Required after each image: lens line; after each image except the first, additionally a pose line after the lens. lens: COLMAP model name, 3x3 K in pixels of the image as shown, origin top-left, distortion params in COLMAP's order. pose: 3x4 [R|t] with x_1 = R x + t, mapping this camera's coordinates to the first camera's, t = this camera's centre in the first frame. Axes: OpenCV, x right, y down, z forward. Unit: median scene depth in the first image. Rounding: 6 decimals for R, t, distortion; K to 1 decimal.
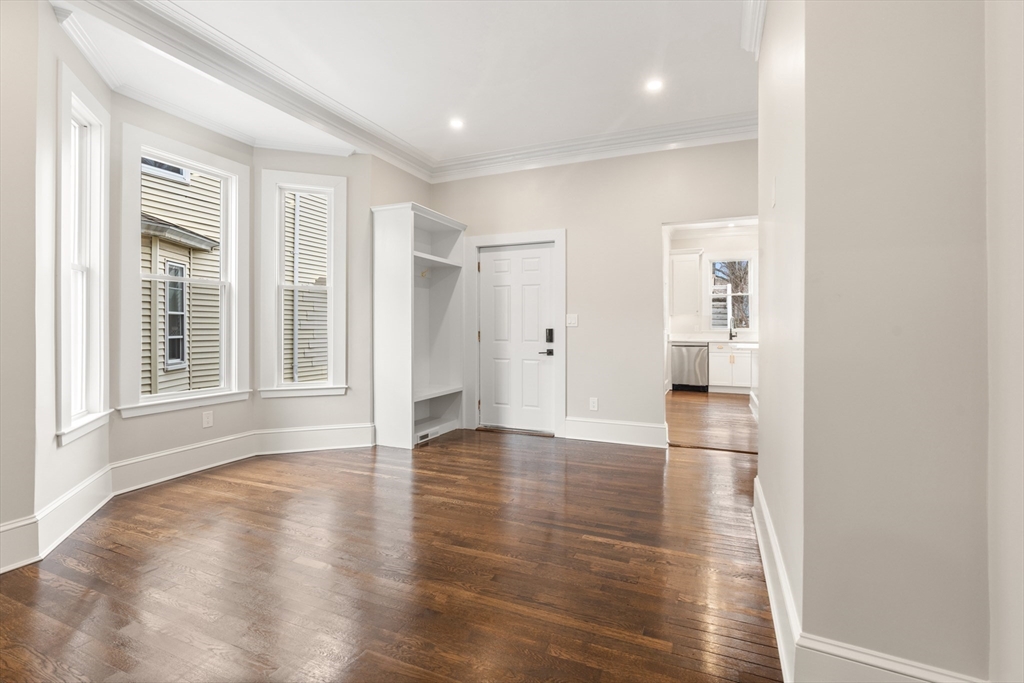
lens RADIAL K [[466.2, 0, 527.4], [0, 466.2, 322.7], [0, 0, 1]] dist [-0.010061, 0.003553]
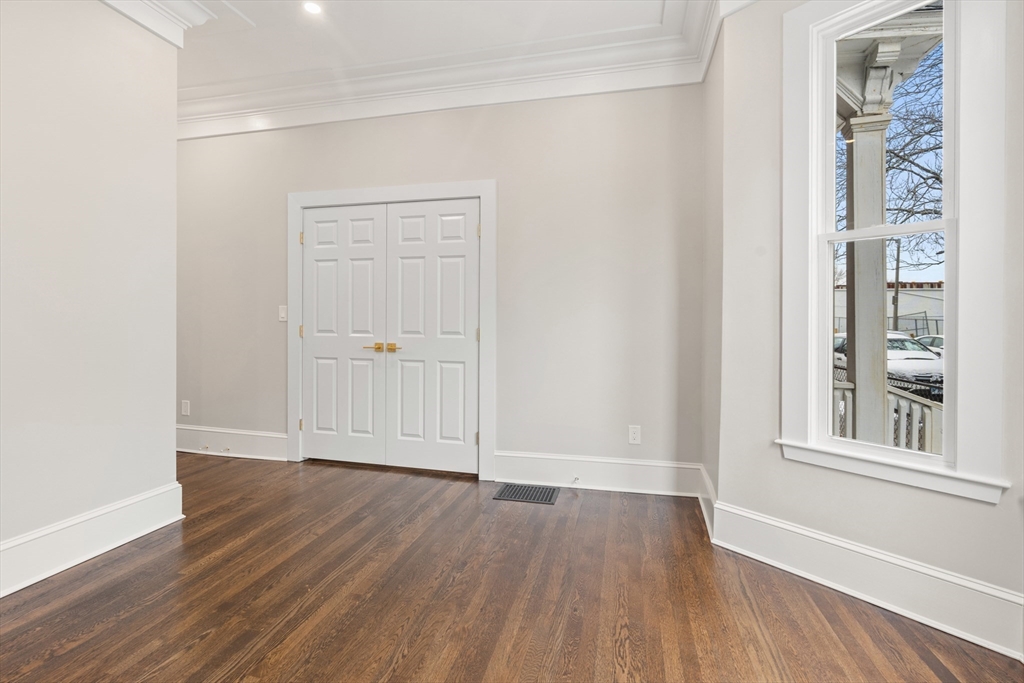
lens RADIAL K [[466.2, 0, 517.4], [0, 466.2, 326.7], [0, 0, 1]] dist [-0.010061, 0.003553]
pose [[-0.985435, 0.003015, -0.170024, -0.372917], [0.003048, 0.999995, 0.000070, 0.020897], [0.170023, -0.000449, -0.985440, 1.780042]]
